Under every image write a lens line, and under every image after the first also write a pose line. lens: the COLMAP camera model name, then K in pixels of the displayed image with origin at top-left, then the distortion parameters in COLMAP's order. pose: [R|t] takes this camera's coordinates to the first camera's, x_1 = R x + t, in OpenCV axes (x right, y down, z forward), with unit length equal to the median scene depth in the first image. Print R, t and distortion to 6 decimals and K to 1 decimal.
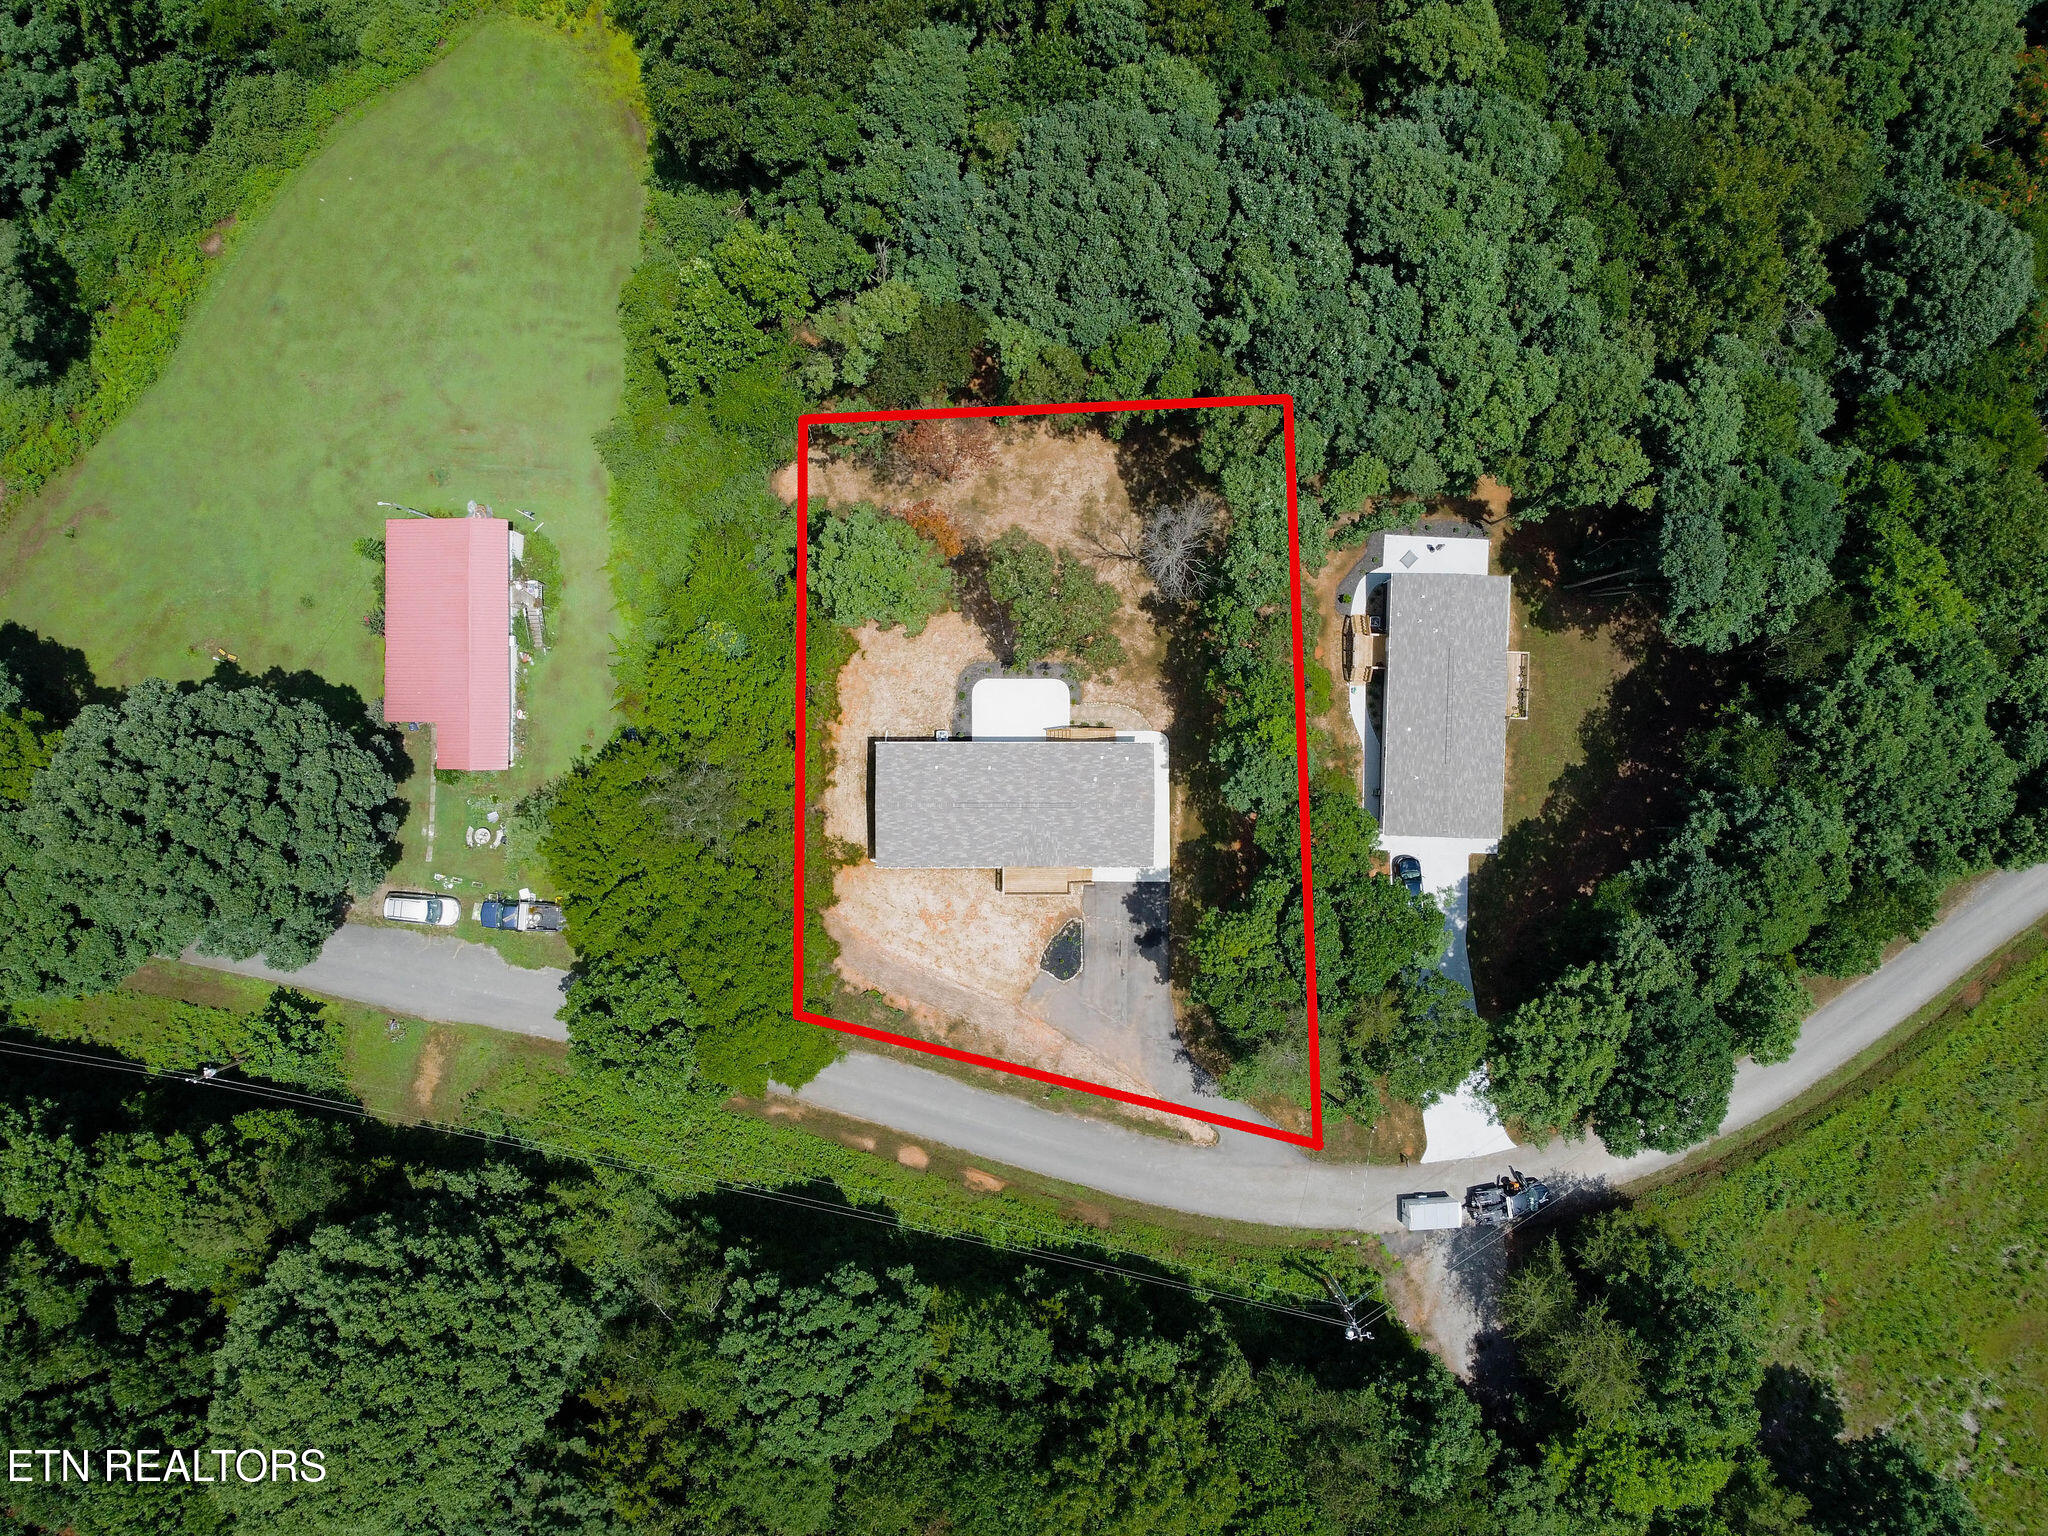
lens RADIAL K [[1579.2, 0, 1024.0], [0, 1579.2, 768.0], [0, 0, 1]] dist [0.031234, -0.000953]
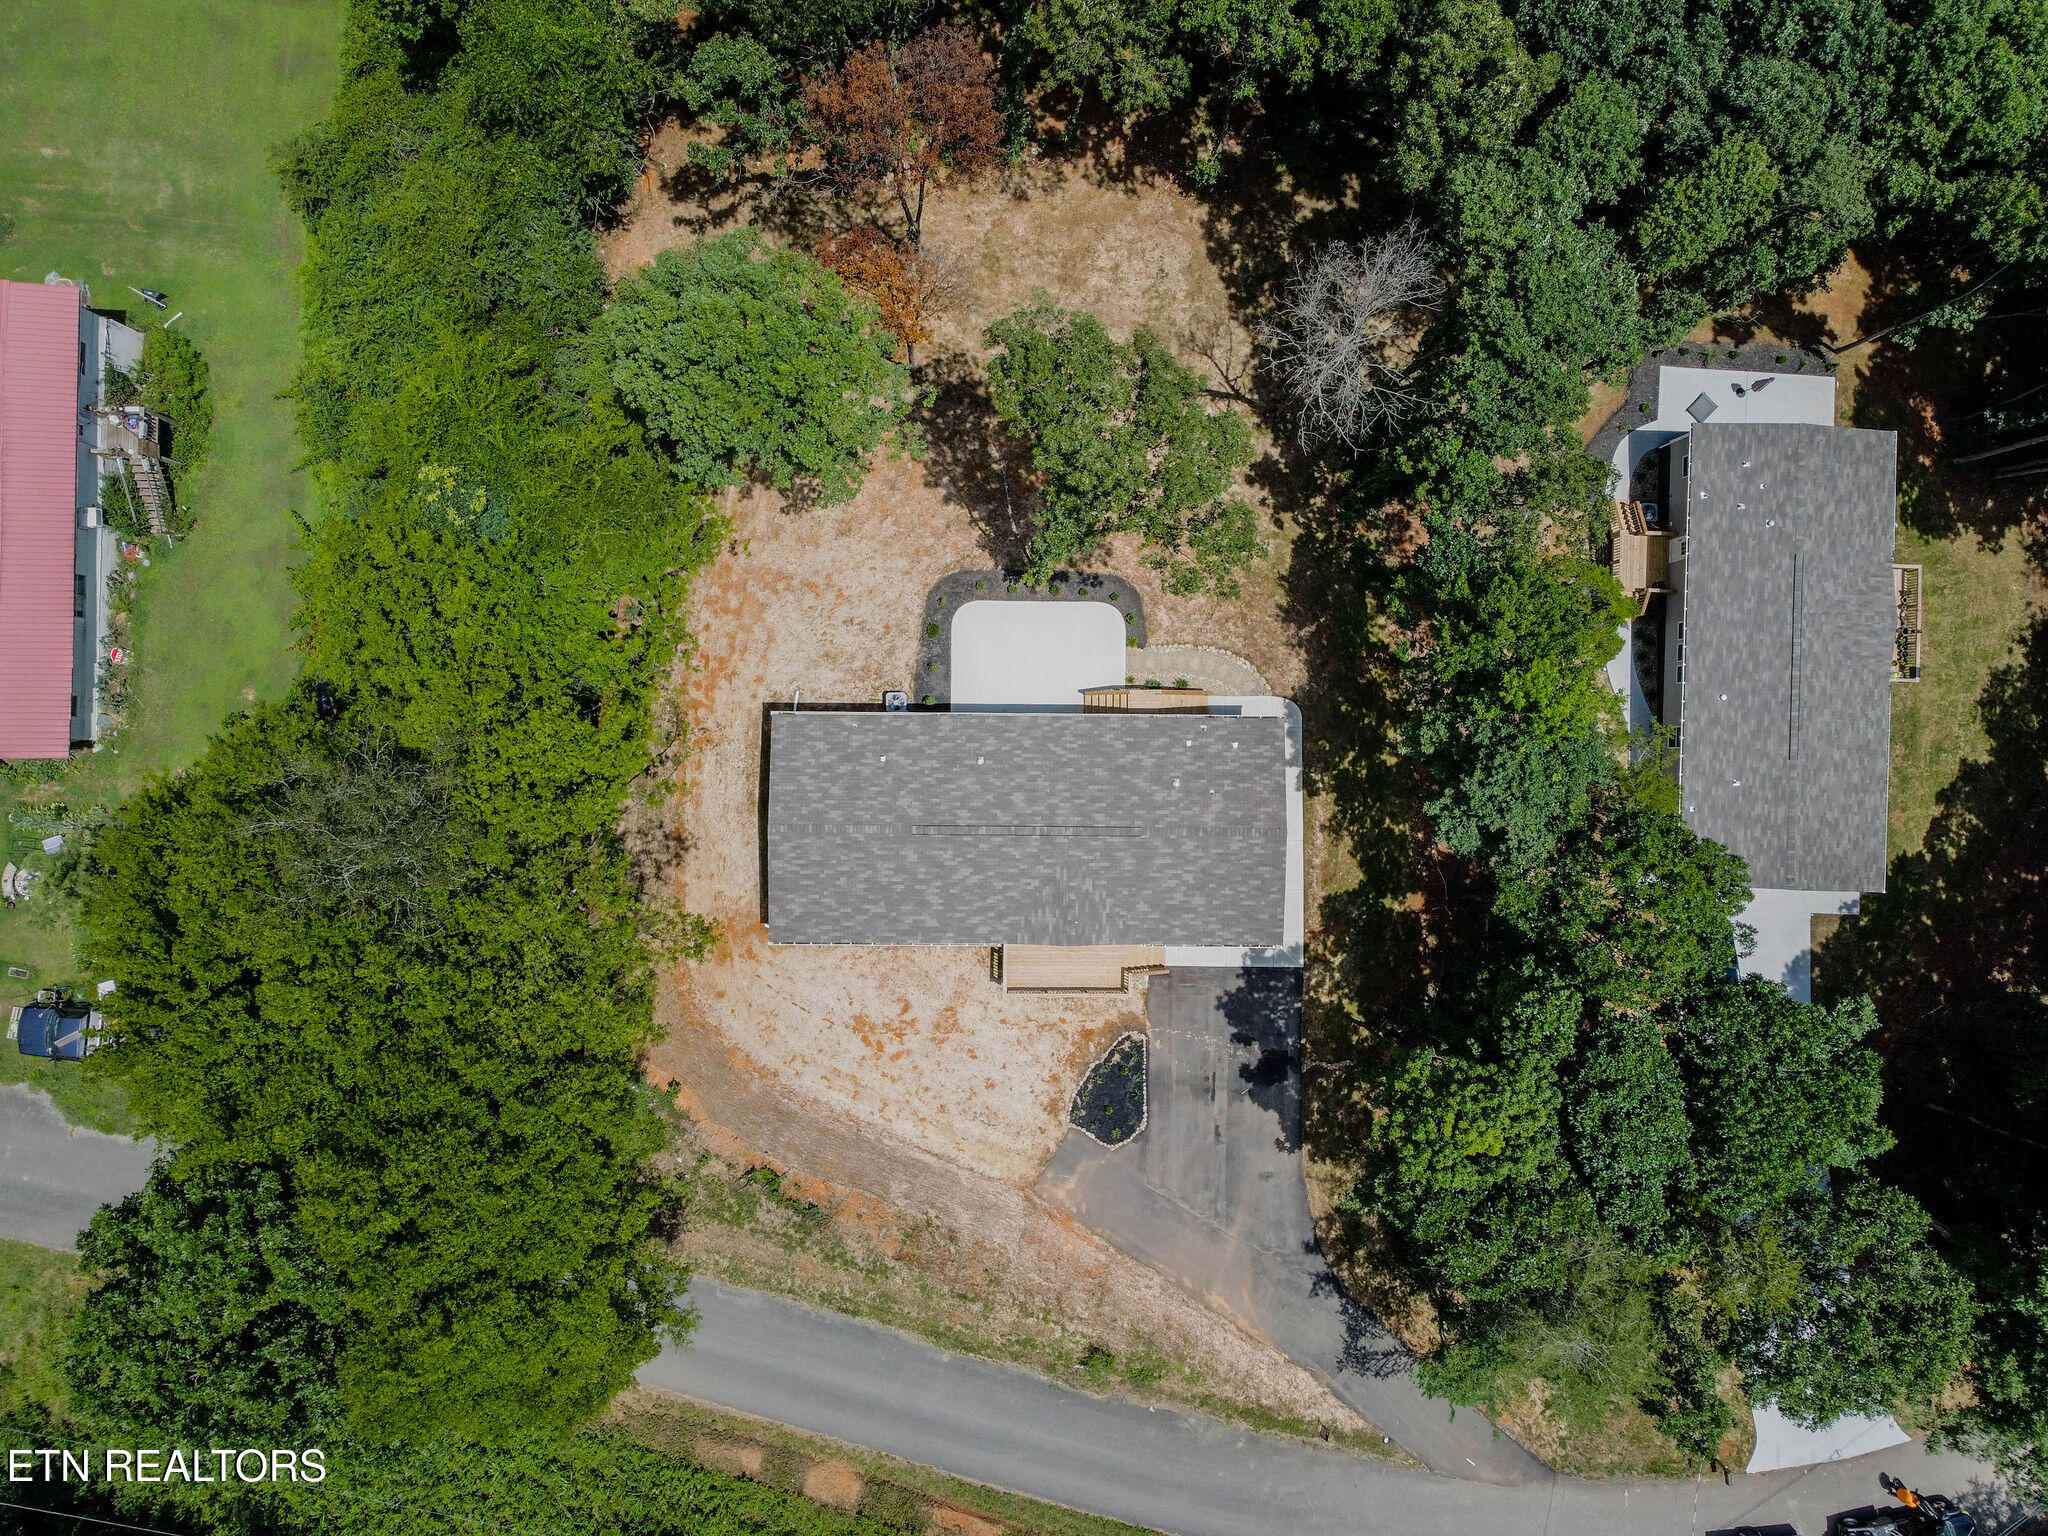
lens RADIAL K [[1448.3, 0, 1017.3], [0, 1448.3, 811.6], [0, 0, 1]] dist [-0.003011, -0.001494]
pose [[0.999964, 0.008223, -0.002137, -0.007922], [-0.008124, 0.999038, 0.043084, -0.004084], [0.002489, -0.043065, 0.999069, 0.493705]]
